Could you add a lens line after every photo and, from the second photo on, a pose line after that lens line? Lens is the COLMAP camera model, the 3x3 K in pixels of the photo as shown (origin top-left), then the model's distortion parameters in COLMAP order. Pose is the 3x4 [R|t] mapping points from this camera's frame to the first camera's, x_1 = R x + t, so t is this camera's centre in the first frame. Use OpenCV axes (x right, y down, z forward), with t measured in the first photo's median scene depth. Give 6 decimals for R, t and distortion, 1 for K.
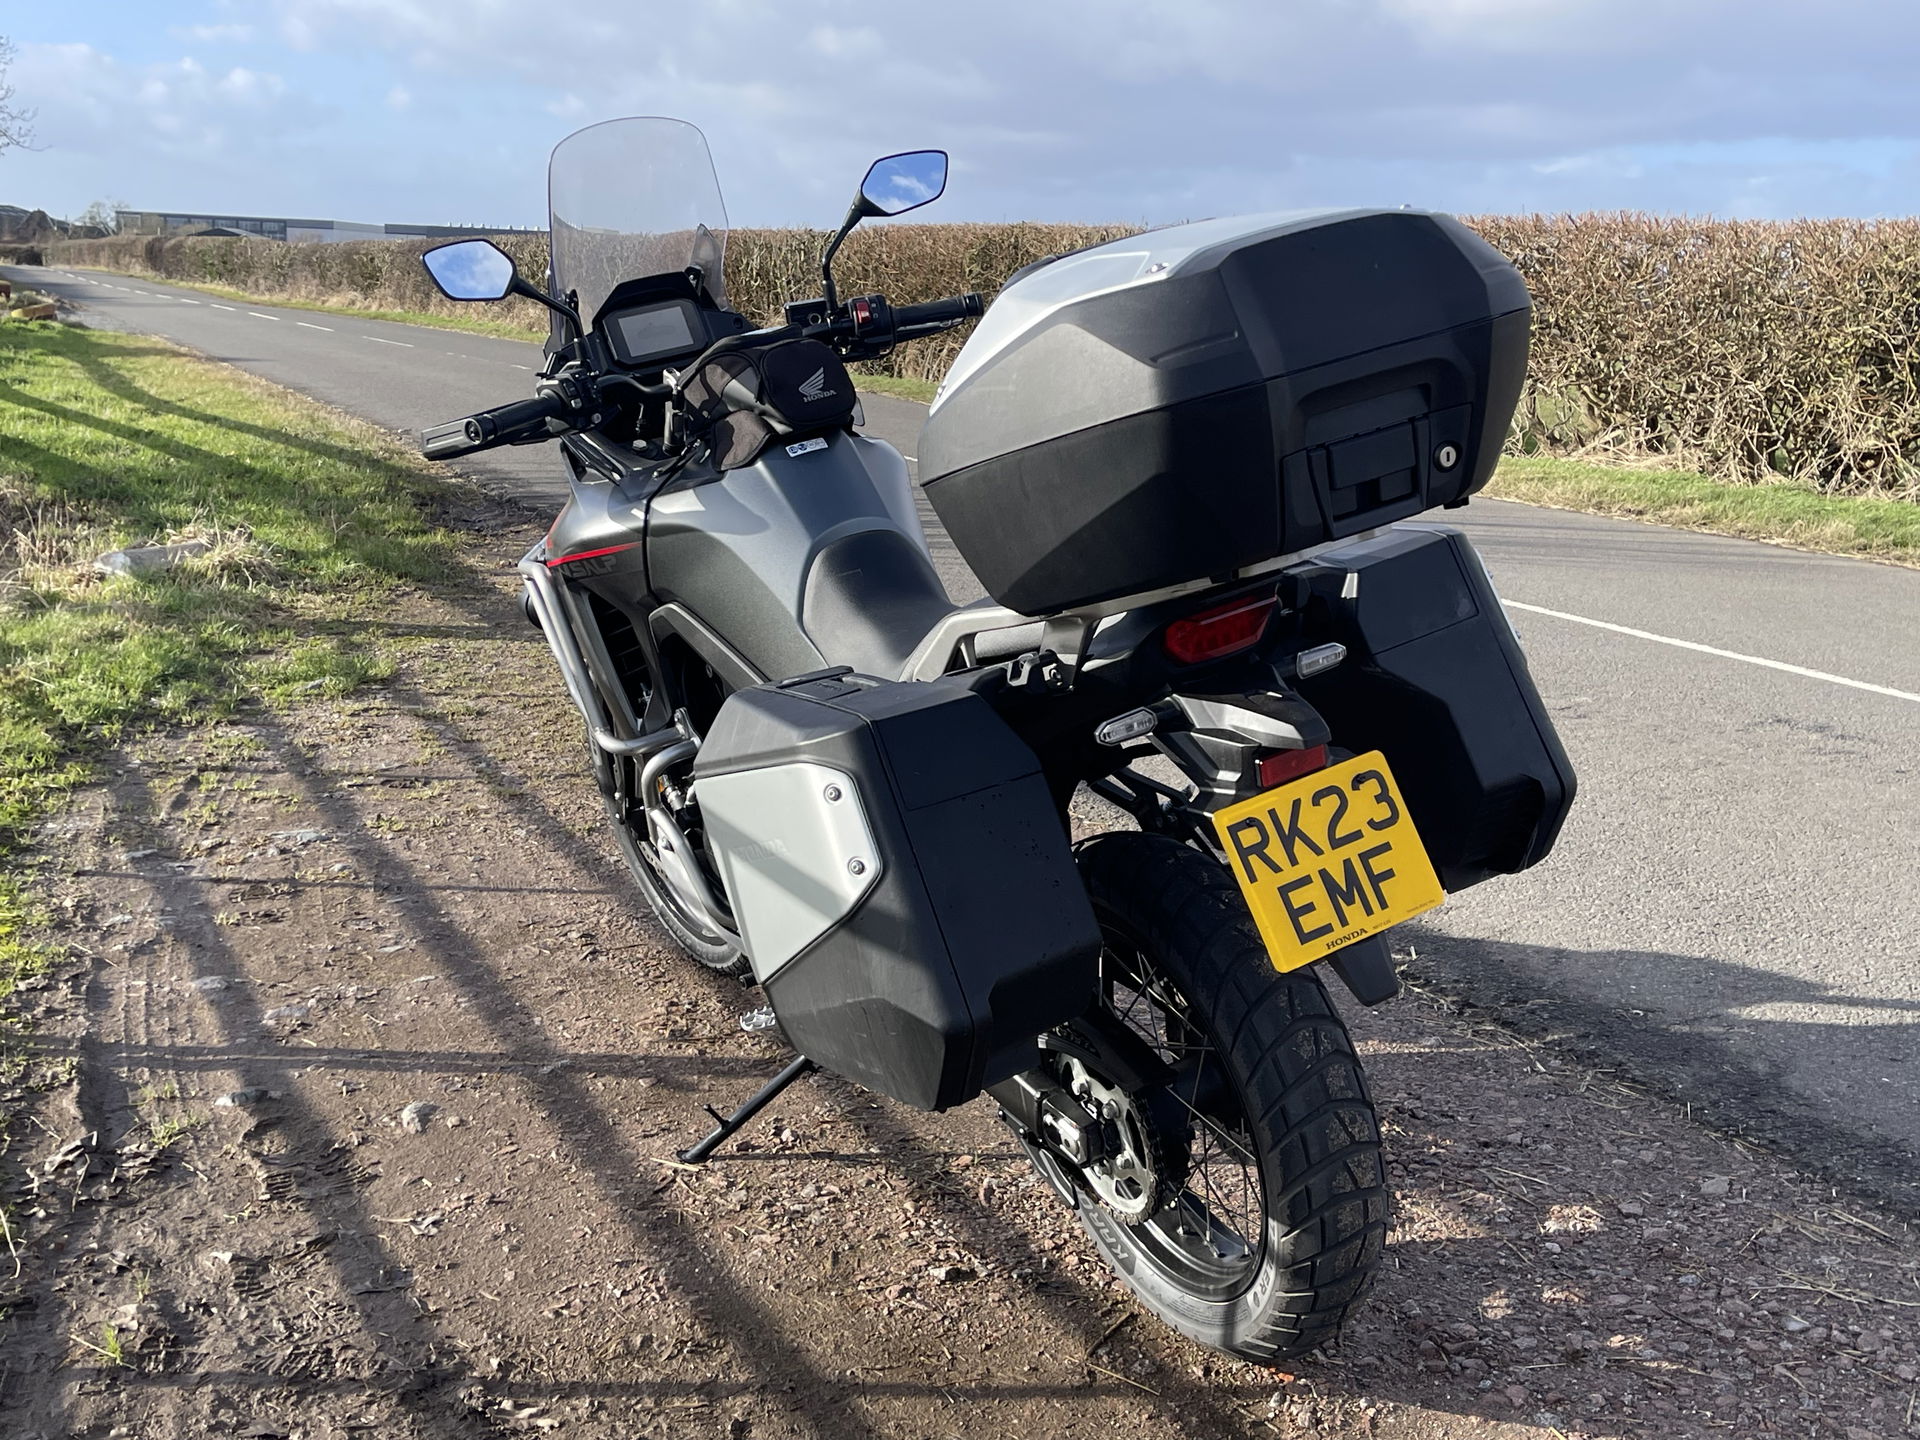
lens RADIAL K [[2287.3, 0, 966.1], [0, 2287.3, 727.8], [0, 0, 1]] dist [0.026906, 0.000000]
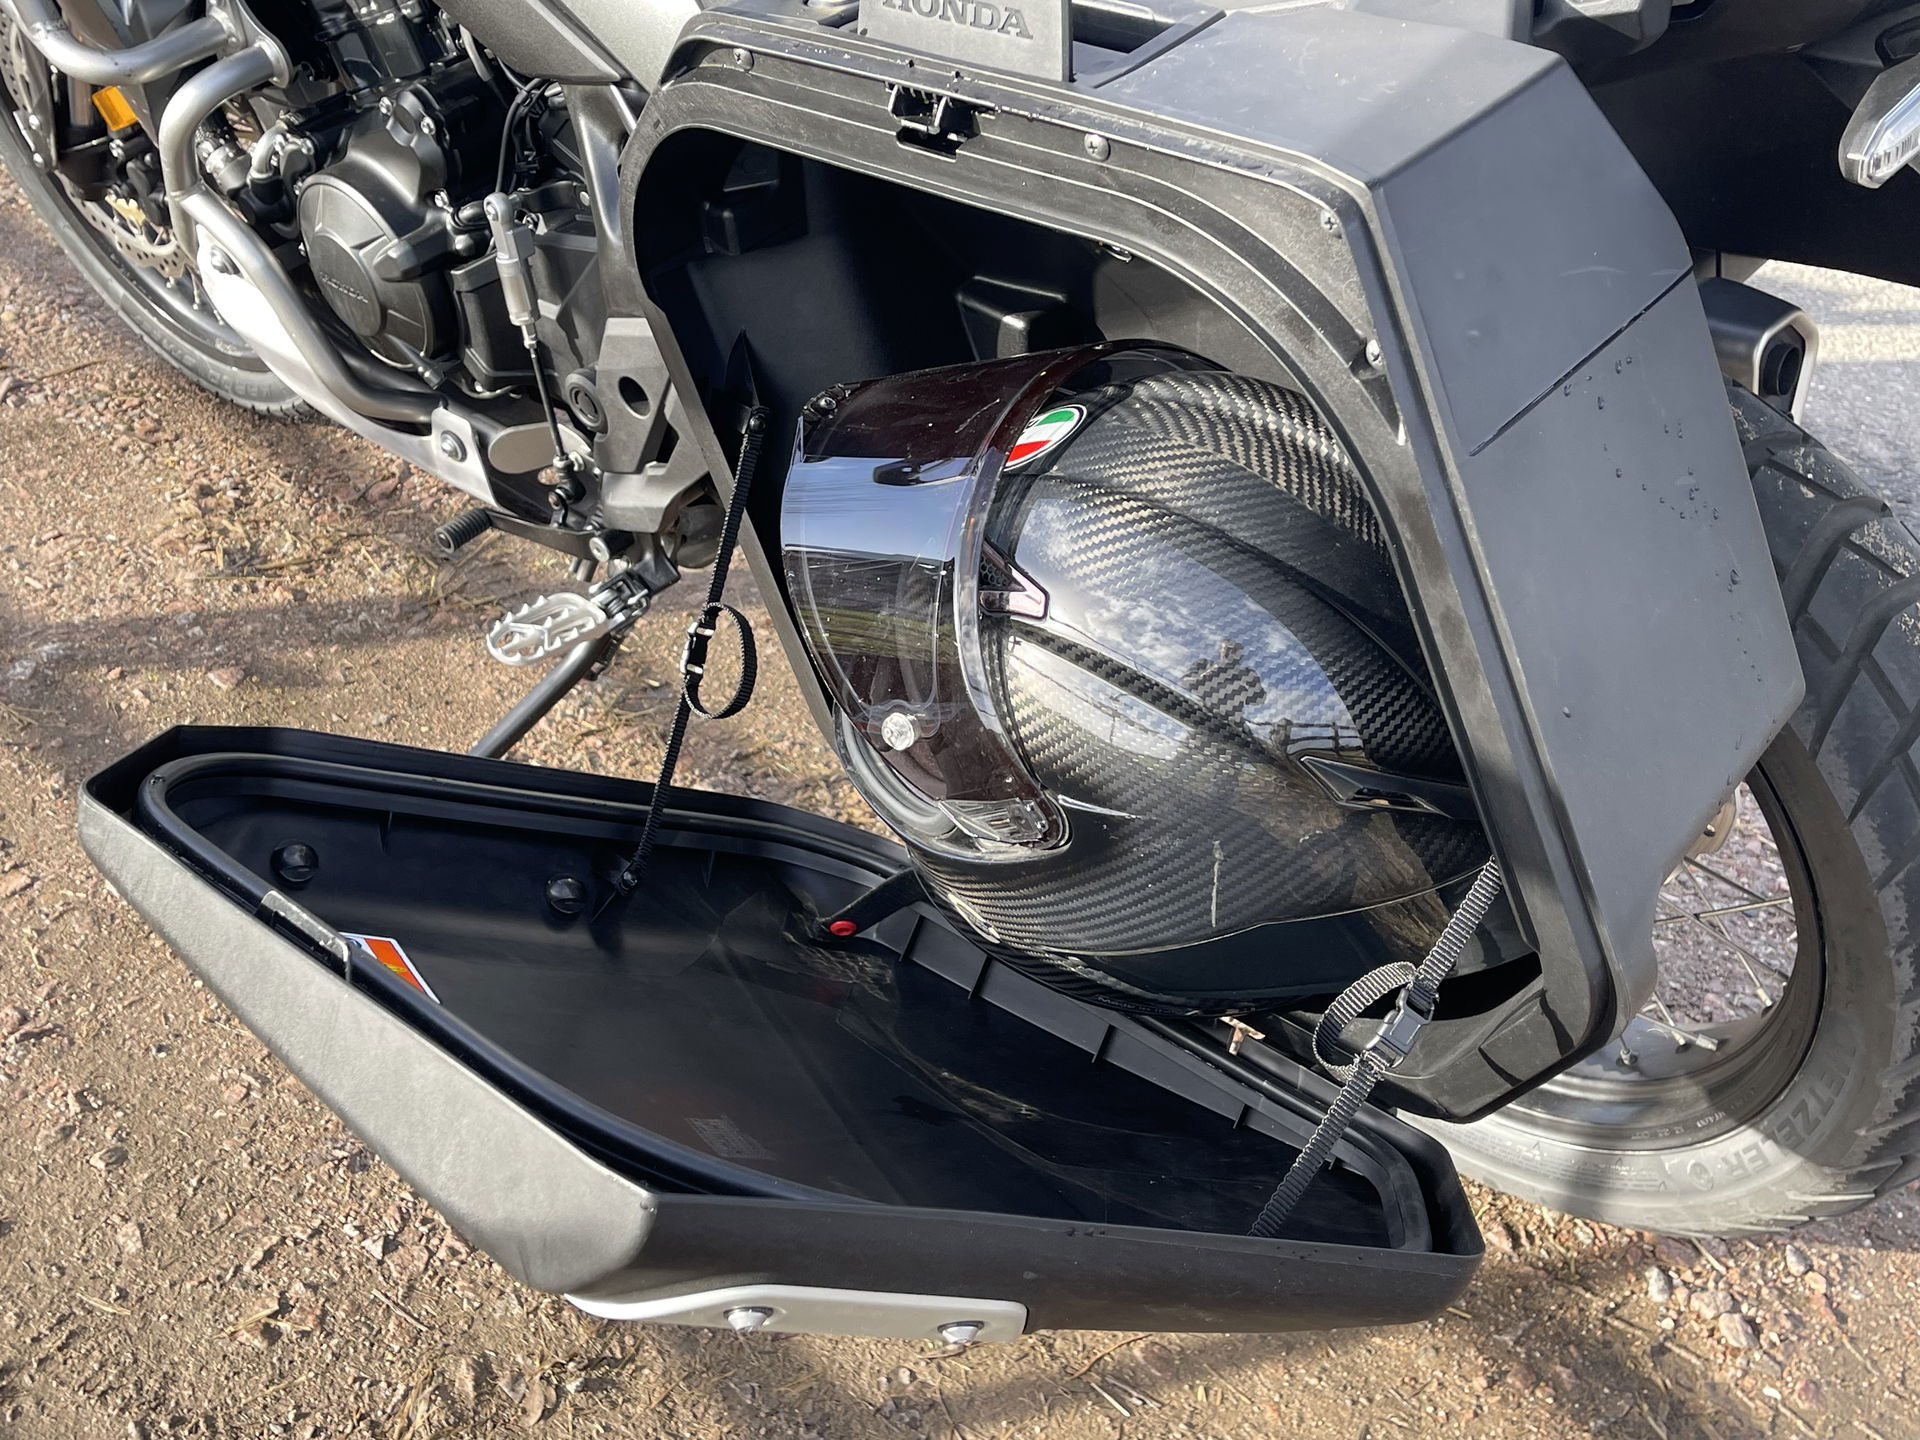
lens RADIAL K [[2287.3, 0, 963.5], [0, 2287.3, 719.6], [0, 0, 1]] dist [0.026906, 0.000000]
pose [[0.953186, -0.128729, 0.273616, -0.154455], [0.023650, 0.933824, 0.356951, -0.039068], [-0.301459, -0.333769, 0.893152, 0.560604]]
